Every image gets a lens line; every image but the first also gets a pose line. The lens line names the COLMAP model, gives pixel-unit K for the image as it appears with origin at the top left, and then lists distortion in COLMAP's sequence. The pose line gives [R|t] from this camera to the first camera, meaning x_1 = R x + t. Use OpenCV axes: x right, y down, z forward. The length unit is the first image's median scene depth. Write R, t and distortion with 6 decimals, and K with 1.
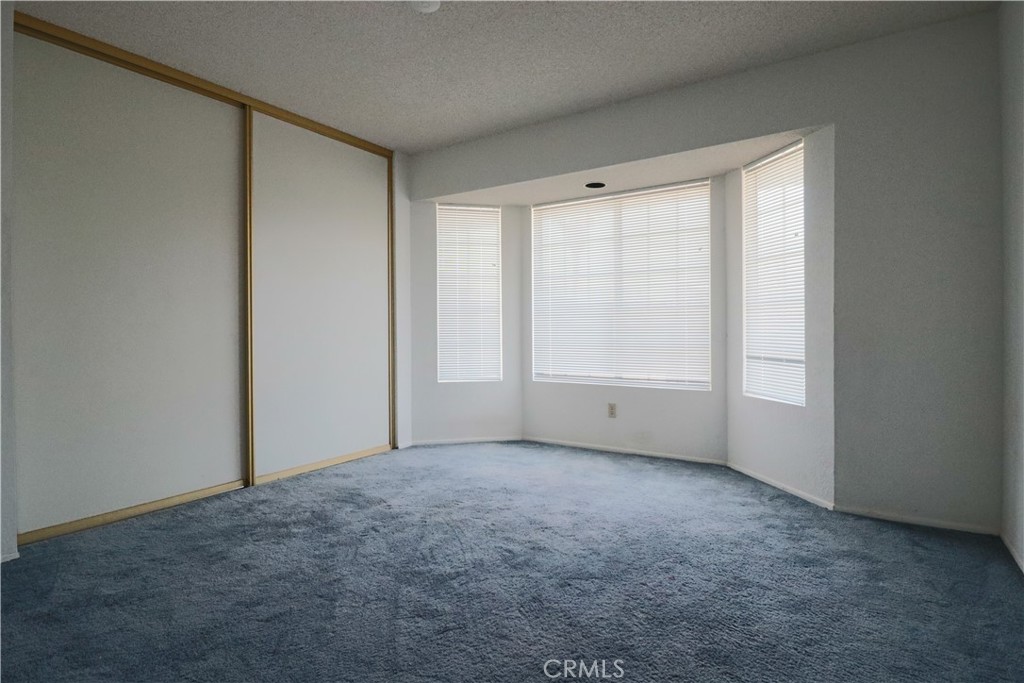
lens RADIAL K [[527.1, 0, 510.0], [0, 527.1, 331.2], [0, 0, 1]] dist [-0.007648, -0.000605]
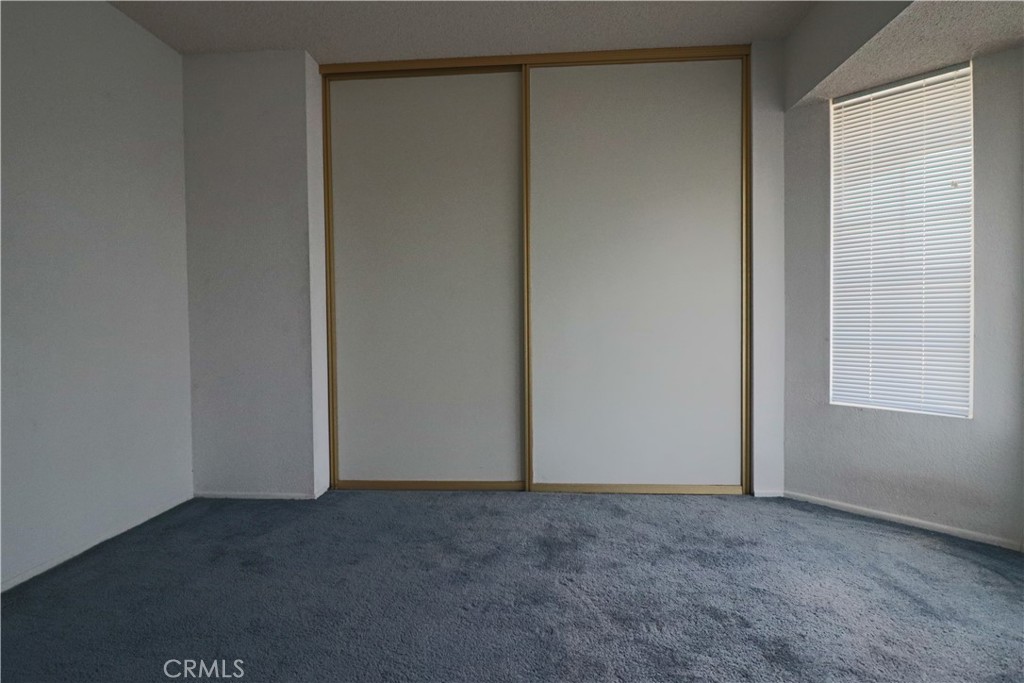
lens RADIAL K [[527.1, 0, 510.0], [0, 527.1, 331.2], [0, 0, 1]] dist [-0.007648, -0.000605]
pose [[0.492125, 0.020104, -0.870292, 0.254508], [0.003600, 0.999678, 0.025129, -0.001544], [0.870517, -0.015500, 0.491894, 0.502798]]
